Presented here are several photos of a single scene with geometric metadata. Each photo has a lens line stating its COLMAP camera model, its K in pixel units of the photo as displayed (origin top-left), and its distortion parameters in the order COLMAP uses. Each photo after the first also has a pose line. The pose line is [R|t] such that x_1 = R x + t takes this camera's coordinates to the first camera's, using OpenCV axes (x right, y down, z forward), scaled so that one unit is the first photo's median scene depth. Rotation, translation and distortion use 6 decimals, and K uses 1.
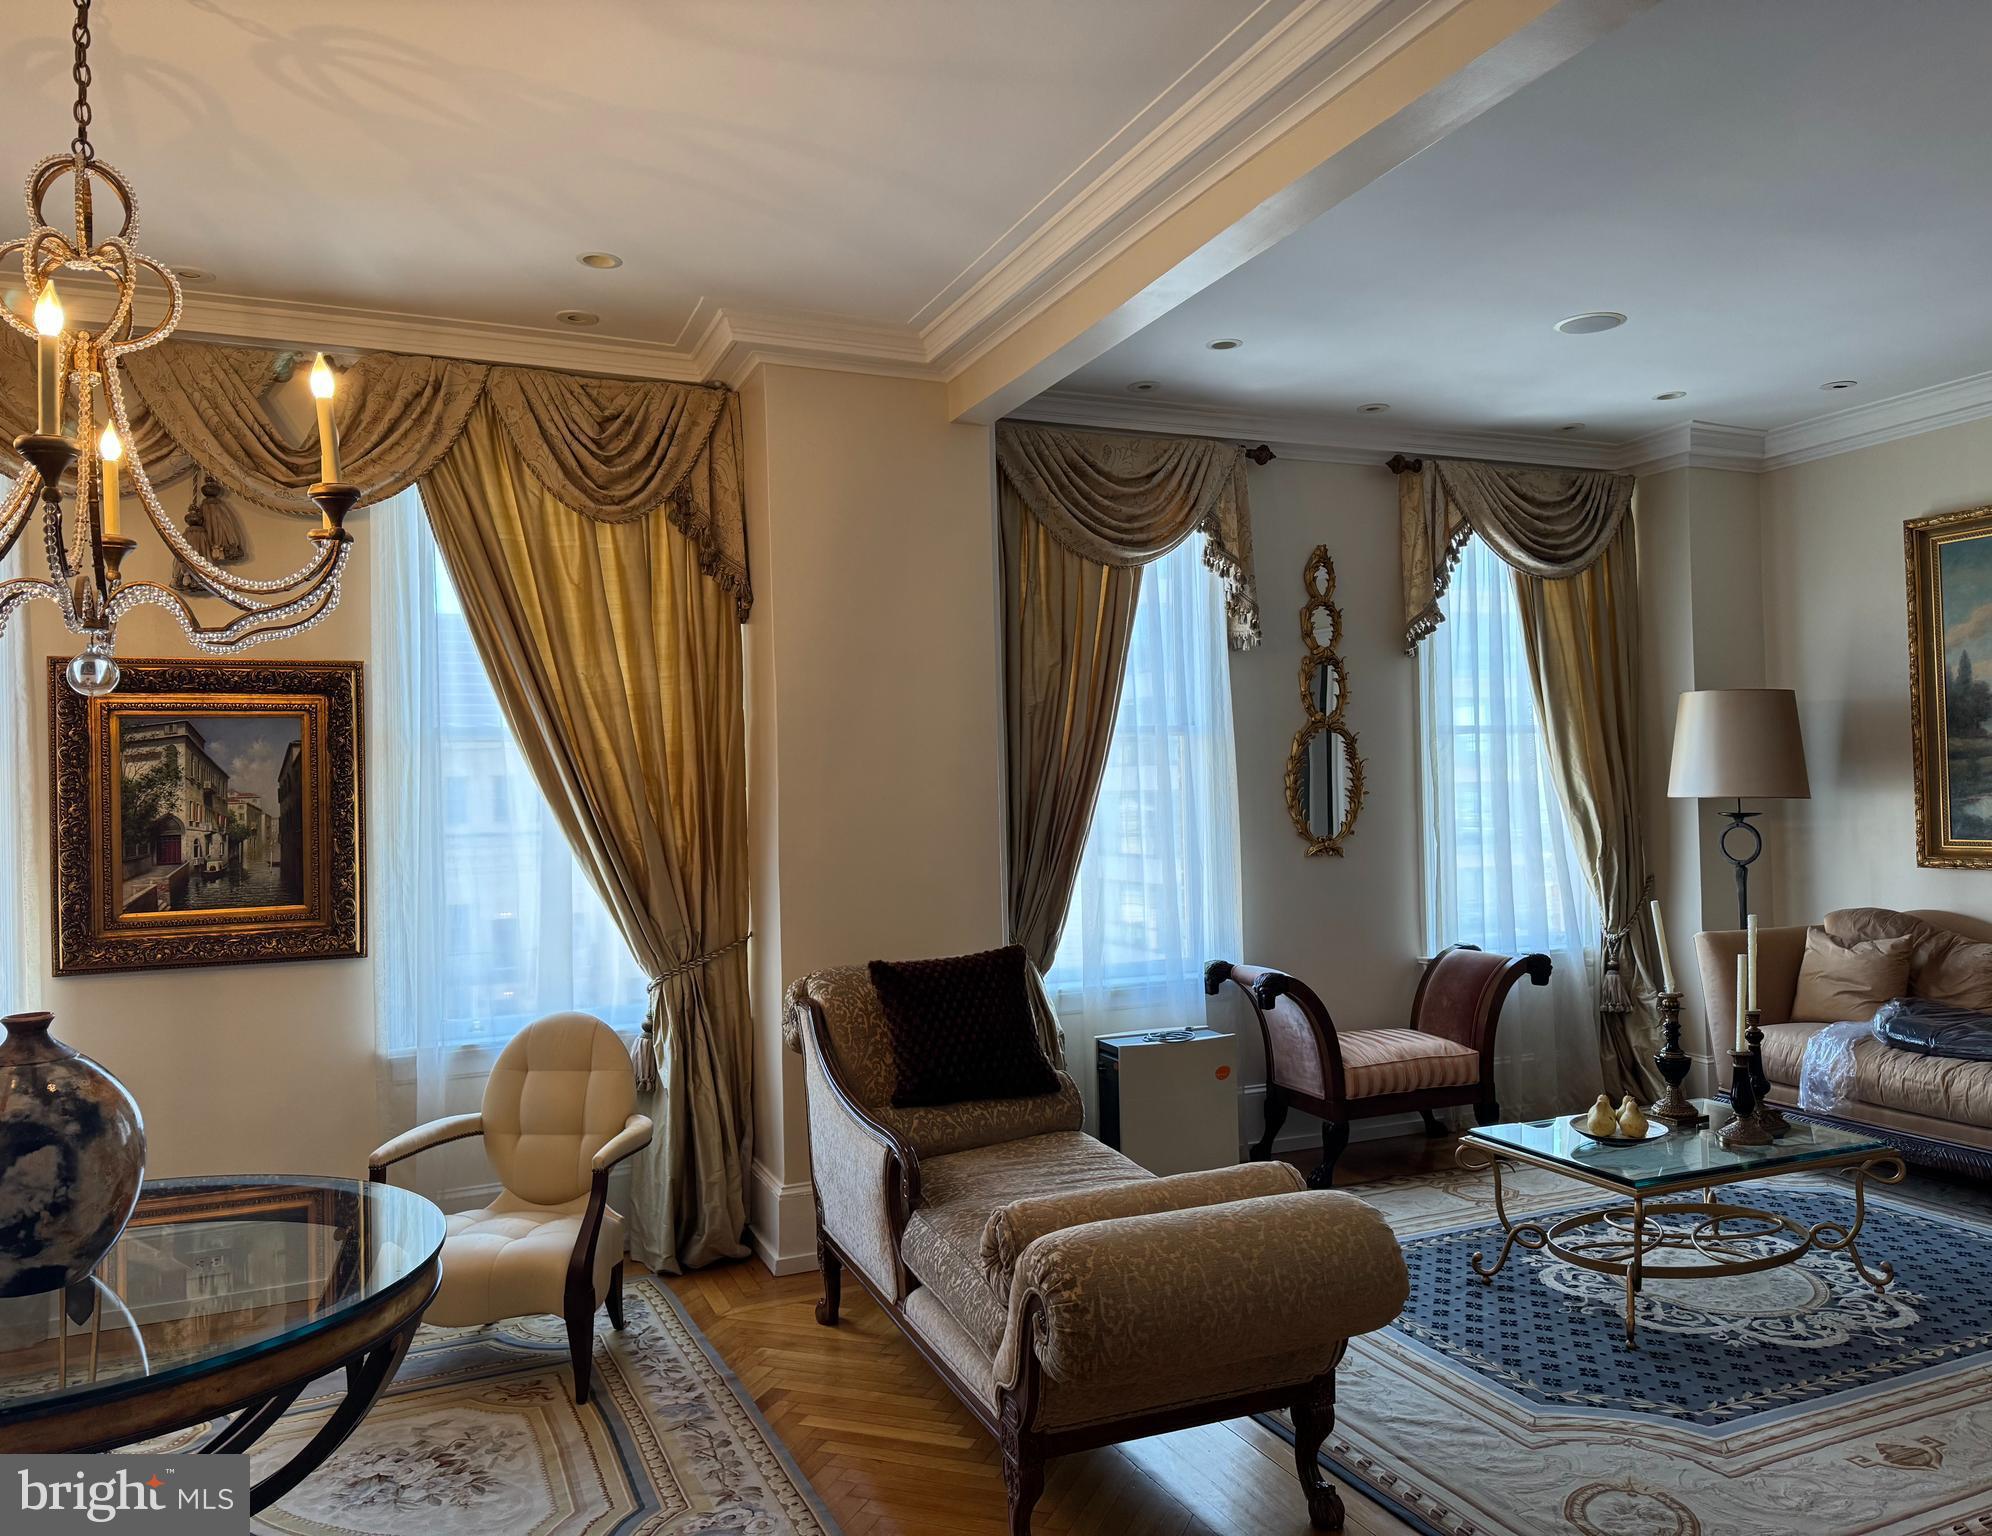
lens RADIAL K [[1451.4, 0, 1040.0], [0, 1451.4, 778.4], [0, 0, 1]] dist [0.070251, -0.072511]
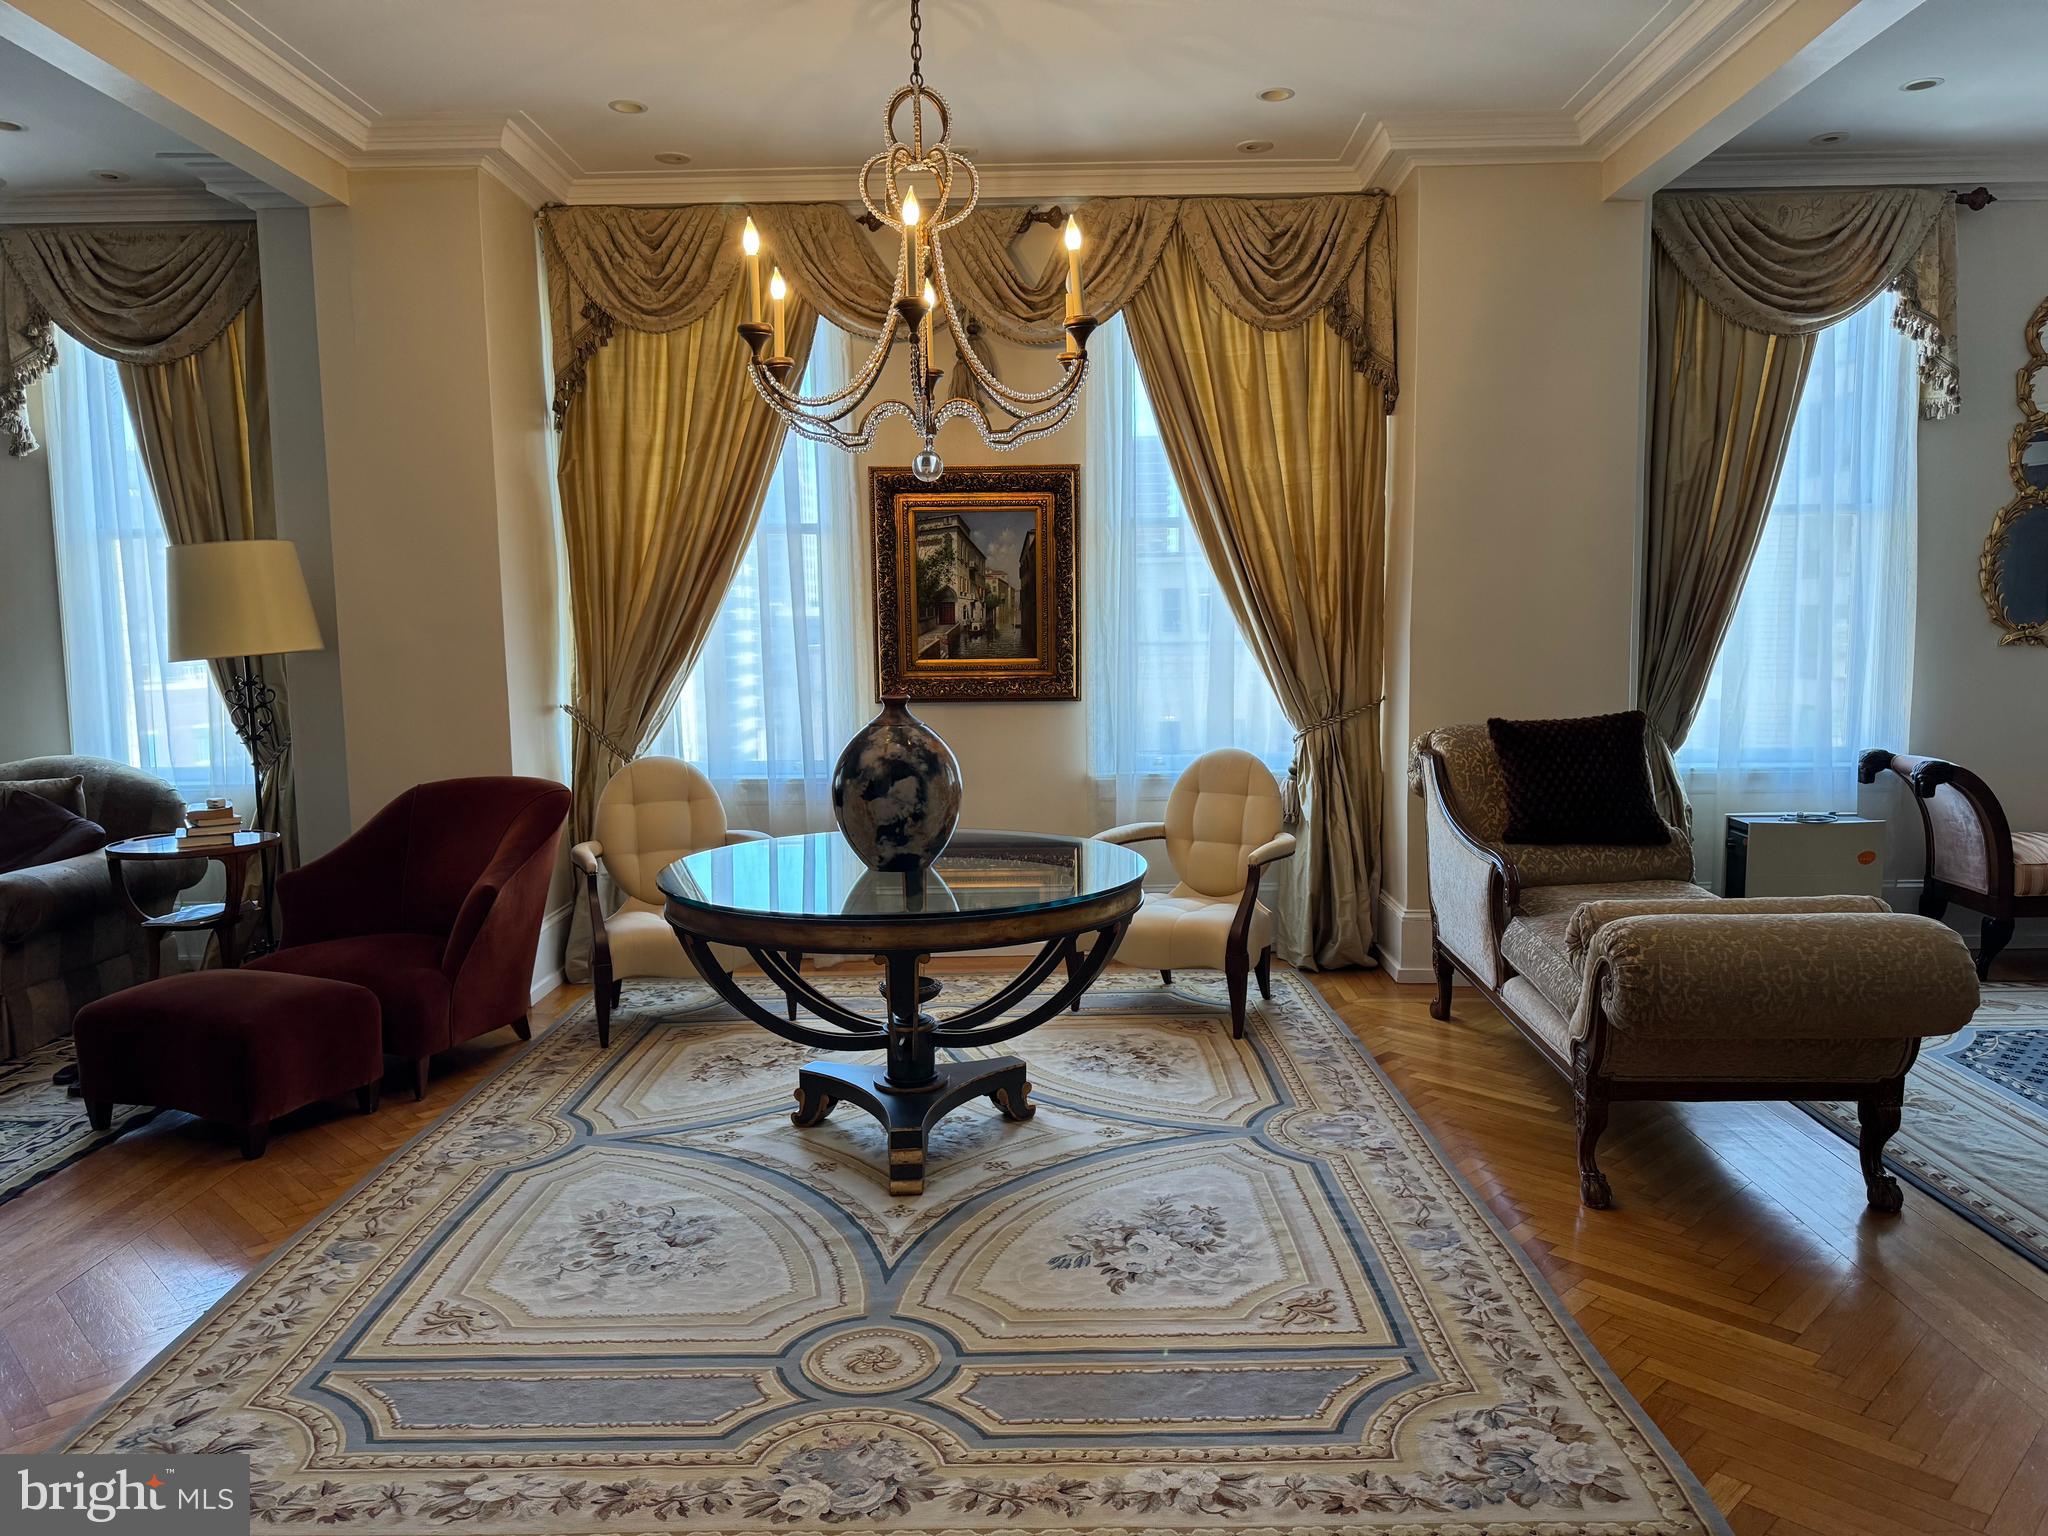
lens RADIAL K [[1395.6, 0, 1024.7], [0, 1395.6, 769.2], [0, 0, 1]] dist [0.045059, -0.053086]
pose [[0.897444, 0.061716, -0.436790, 0.031667], [-0.003652, 0.991170, 0.132544, 0.021691], [0.441113, -0.117356, 0.889745, -0.109343]]
